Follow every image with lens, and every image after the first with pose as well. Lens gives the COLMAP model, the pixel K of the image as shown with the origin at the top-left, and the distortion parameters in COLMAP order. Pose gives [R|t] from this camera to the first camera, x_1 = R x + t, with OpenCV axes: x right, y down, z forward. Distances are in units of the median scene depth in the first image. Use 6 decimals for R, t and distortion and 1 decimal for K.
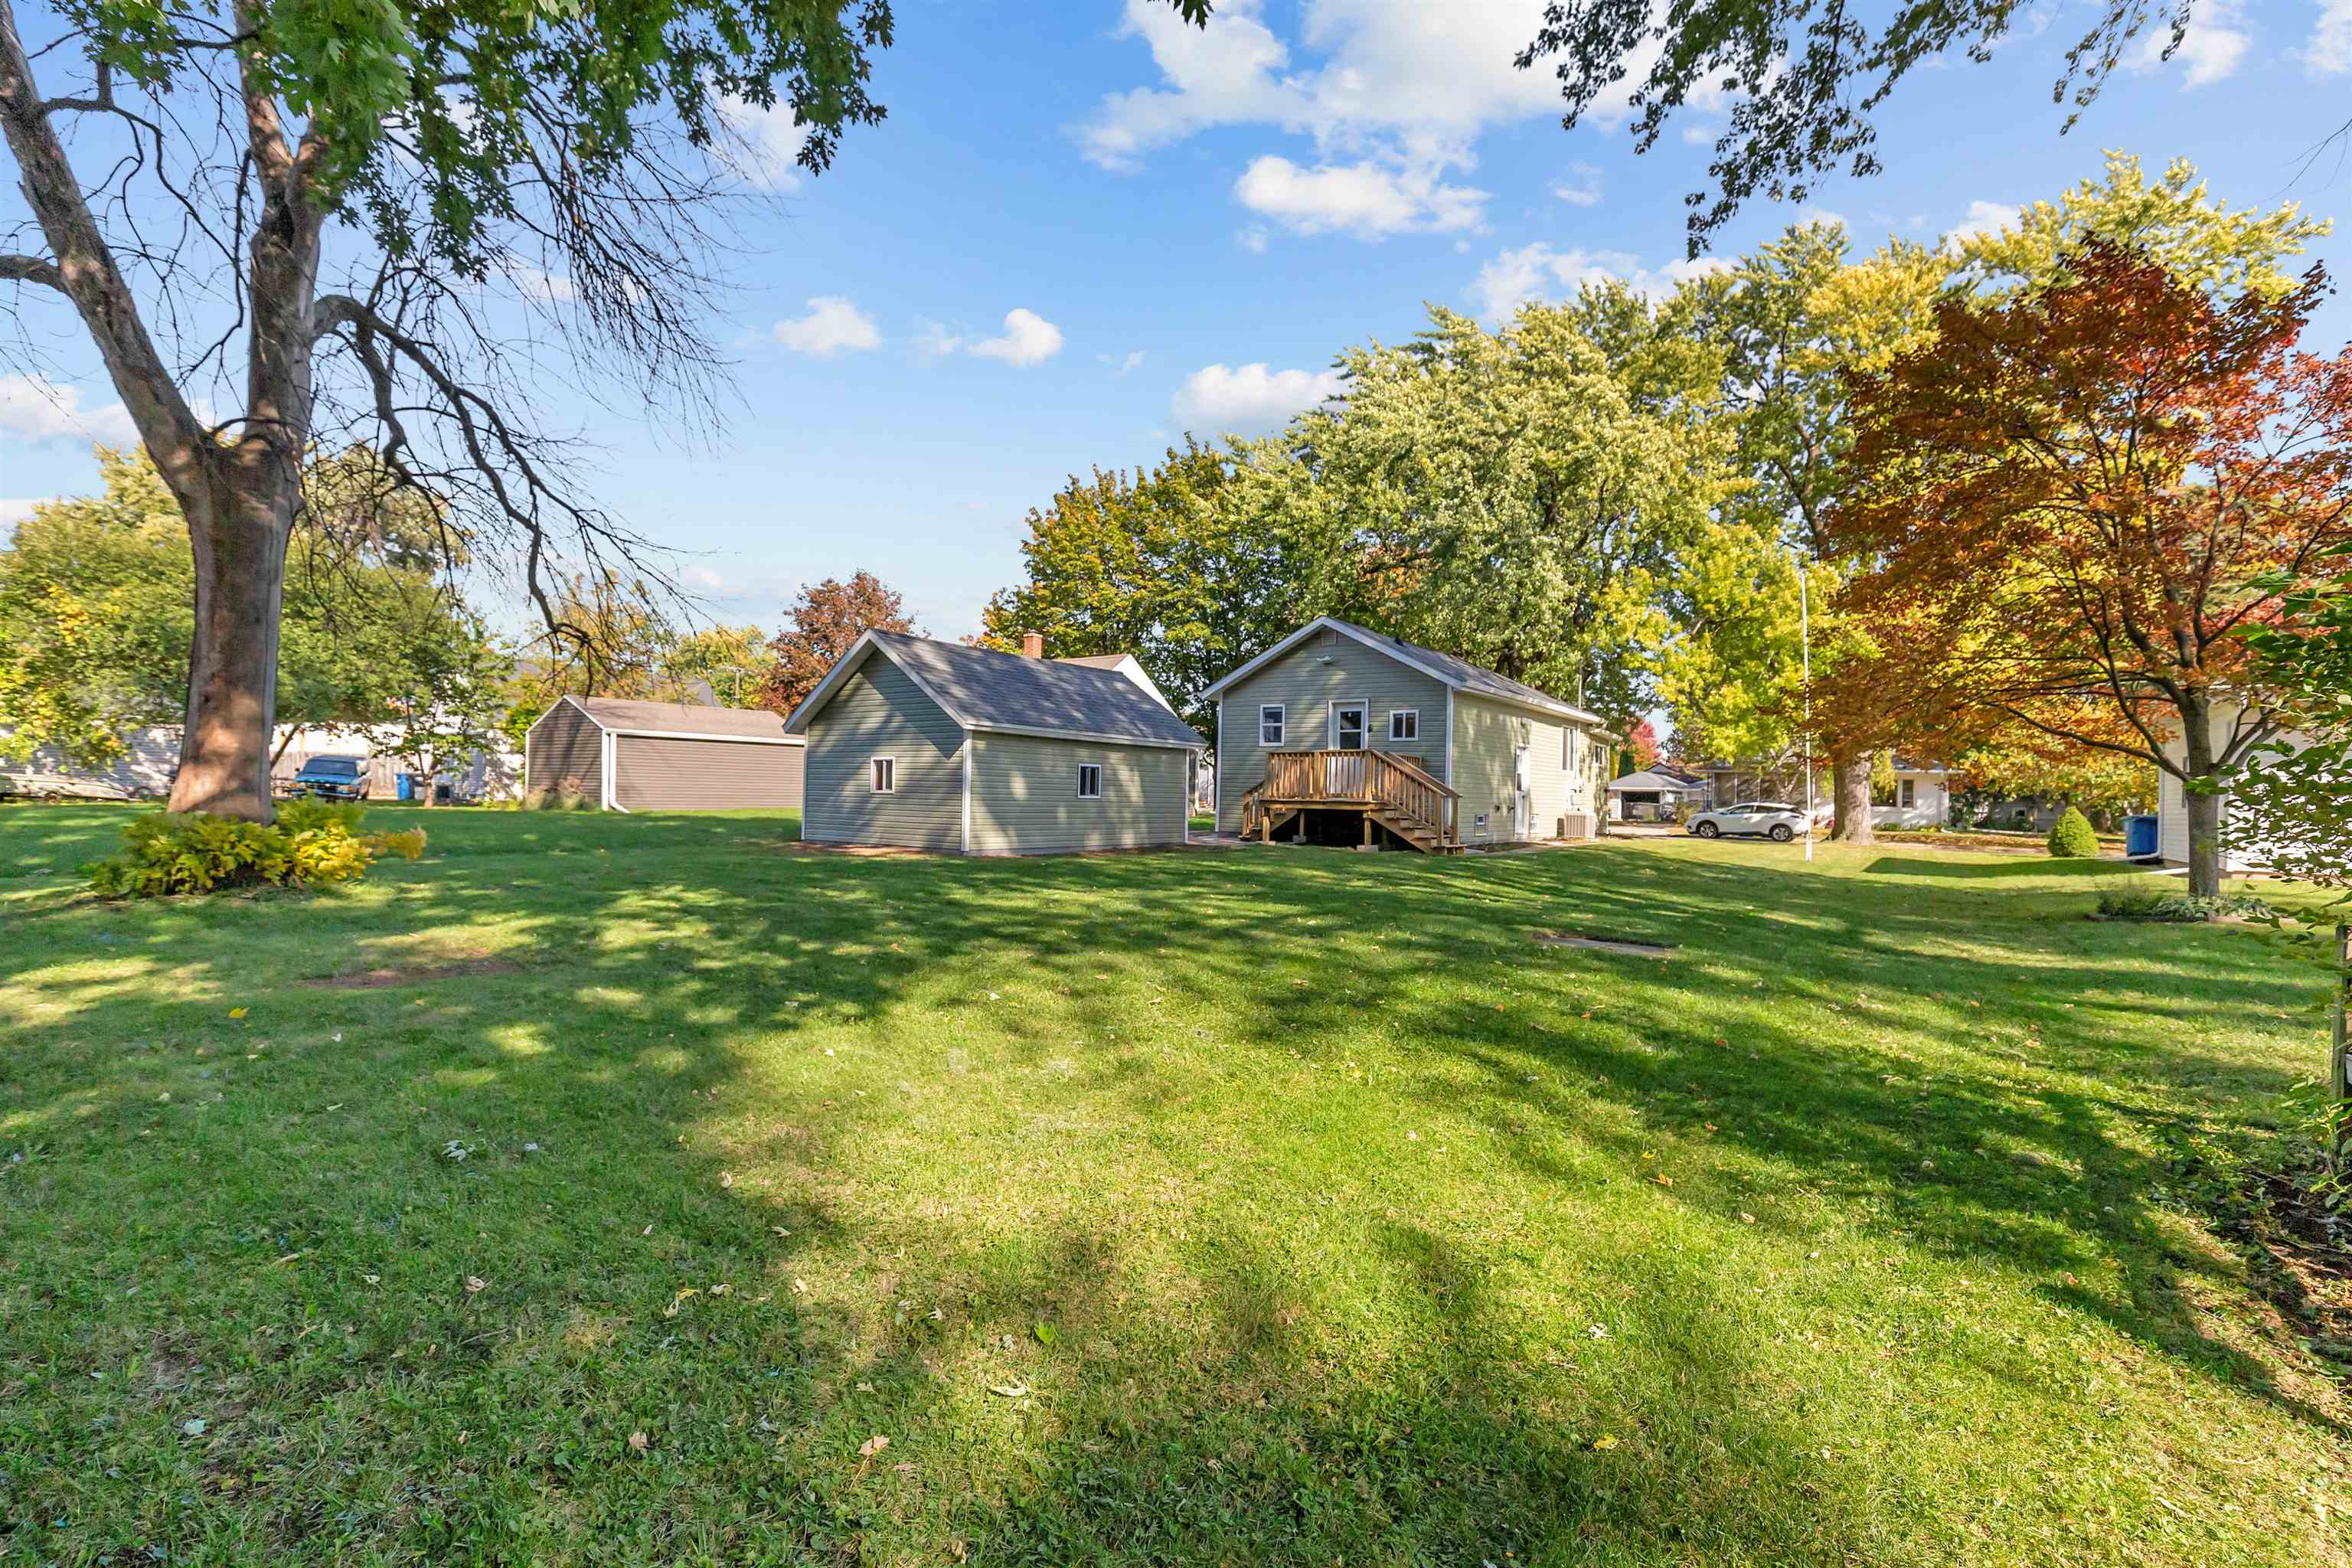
lens RADIAL K [[1073.1, 0, 1182.0], [0, 1073.1, 750.1], [0, 0, 1]] dist [-0.003380, -0.000329]
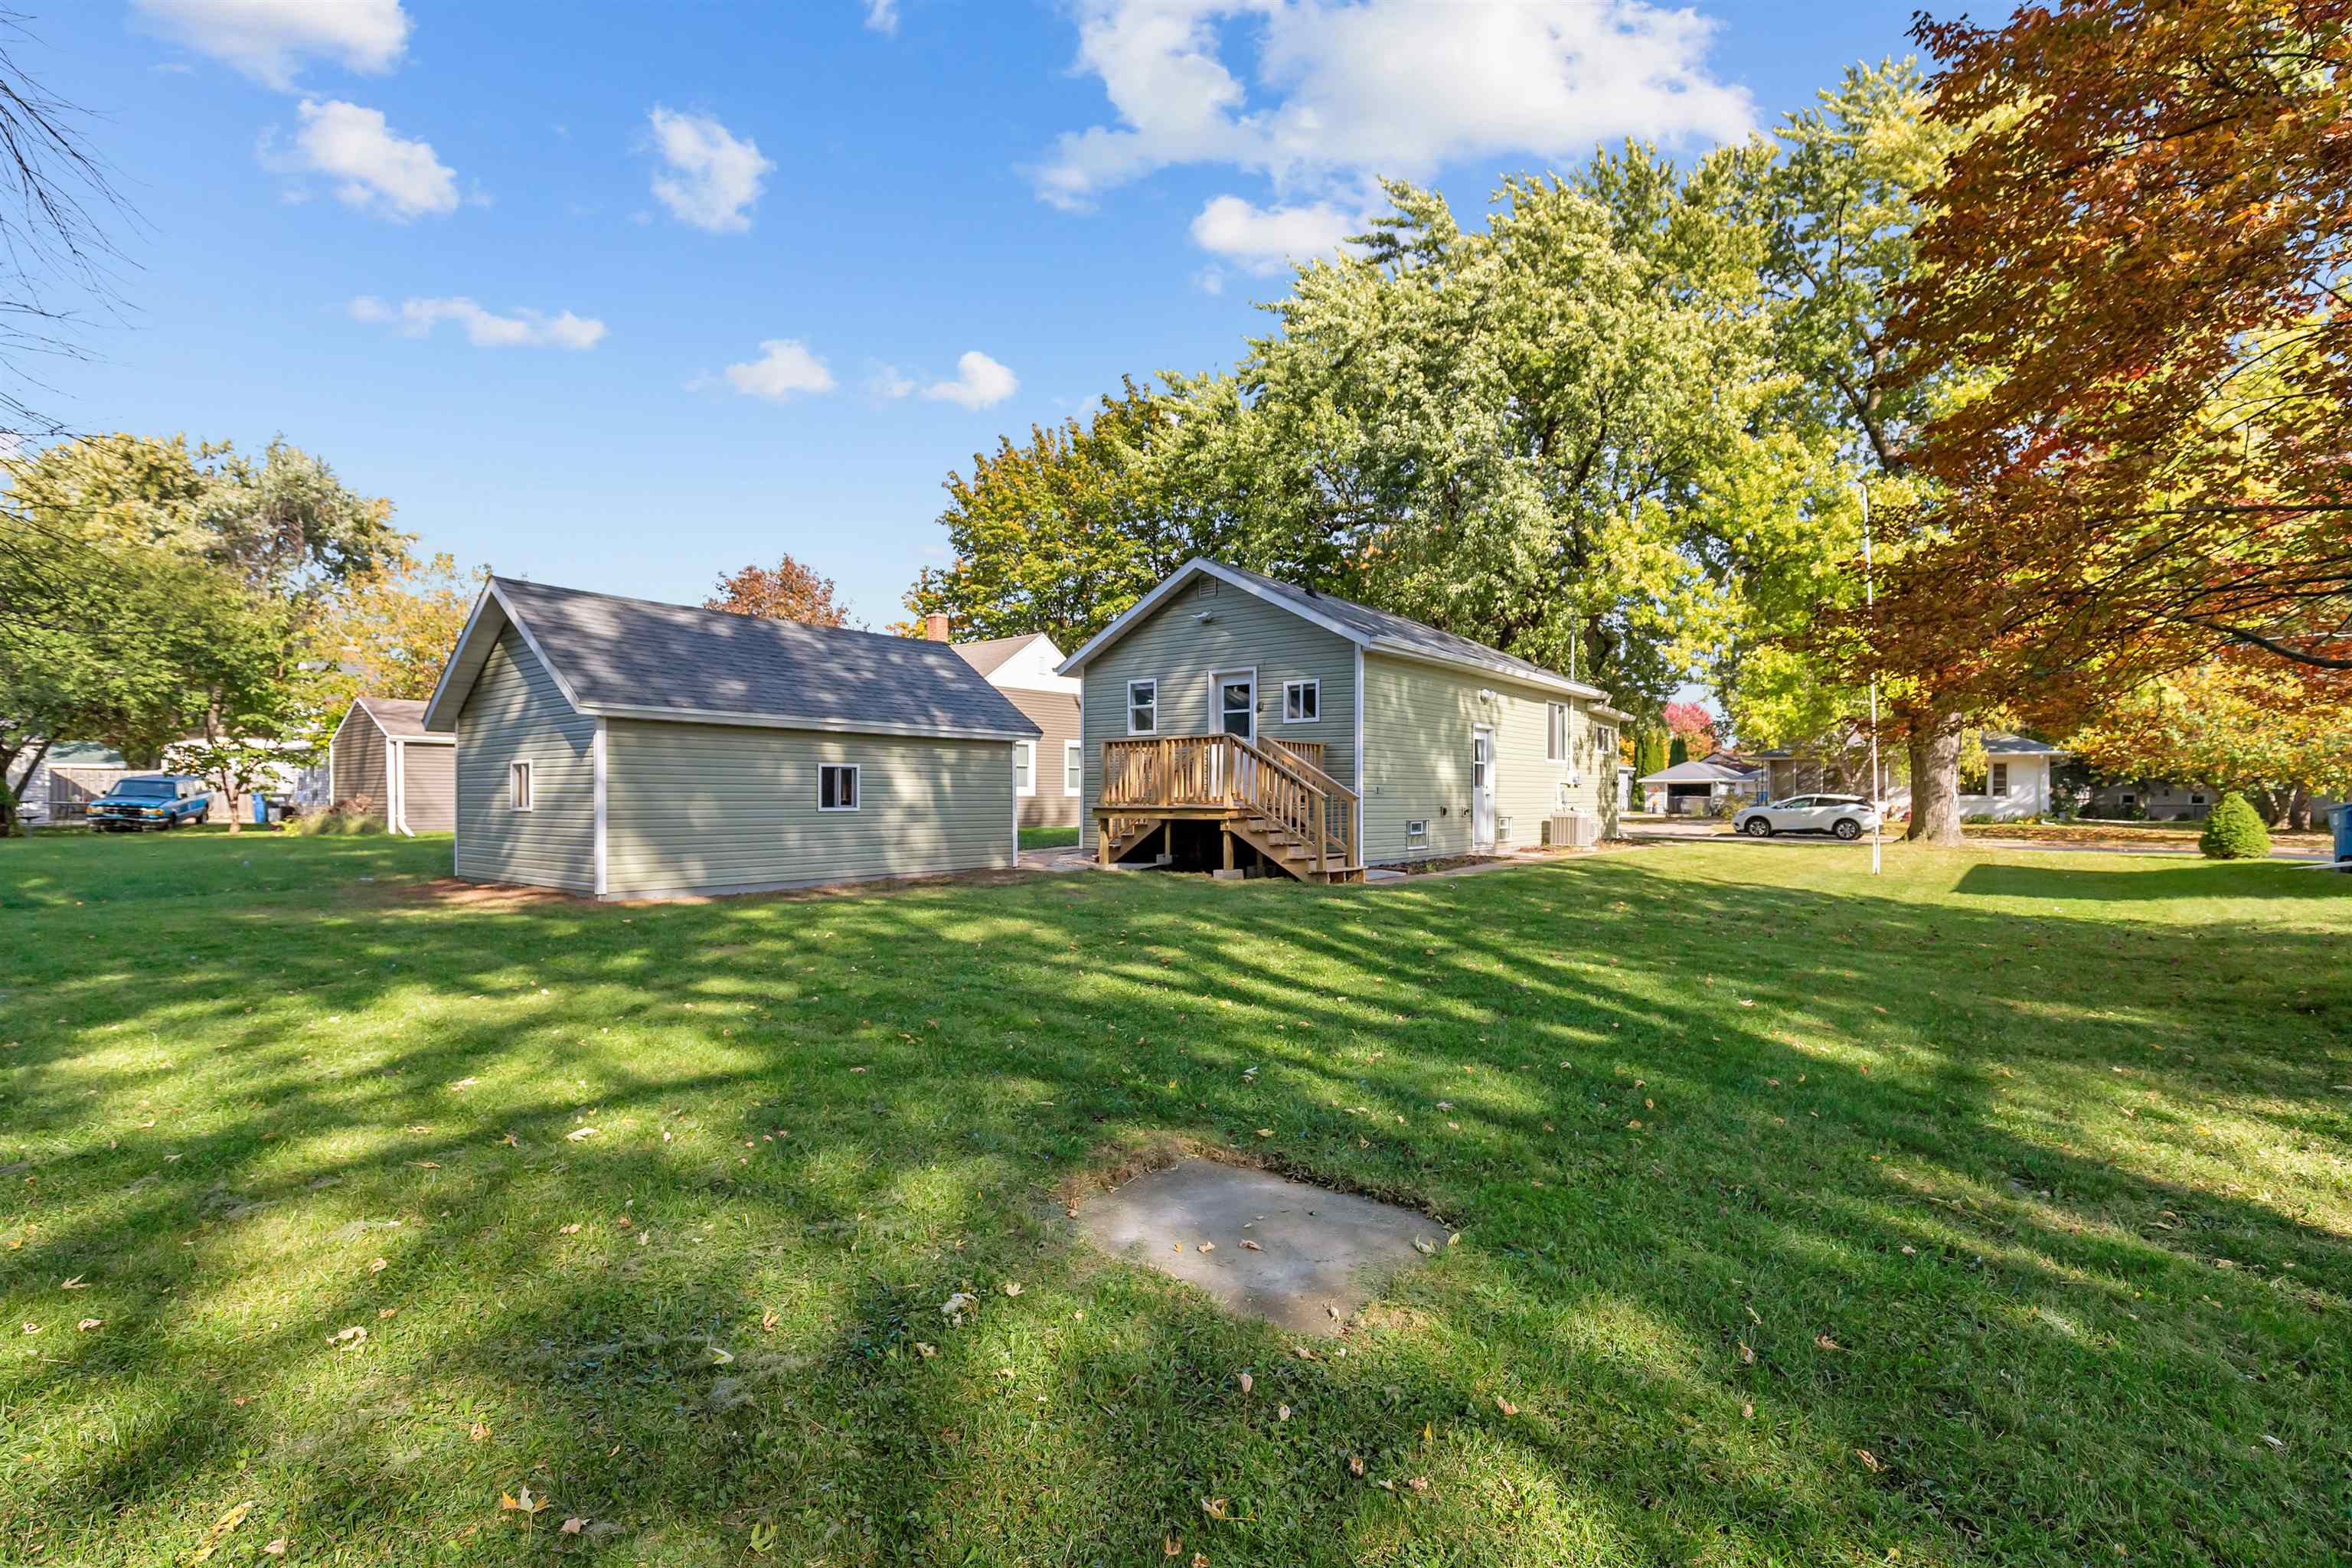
lens RADIAL K [[1092.3, 0, 1176.9], [0, 1092.3, 775.2], [0, 0, 1]] dist [0.002440, 0.000038]
pose [[0.998729, -0.022047, -0.045316, 0.109877], [0.023013, 0.999517, 0.020896, 0.006869], [0.044834, -0.021913, 0.998754, 0.178958]]
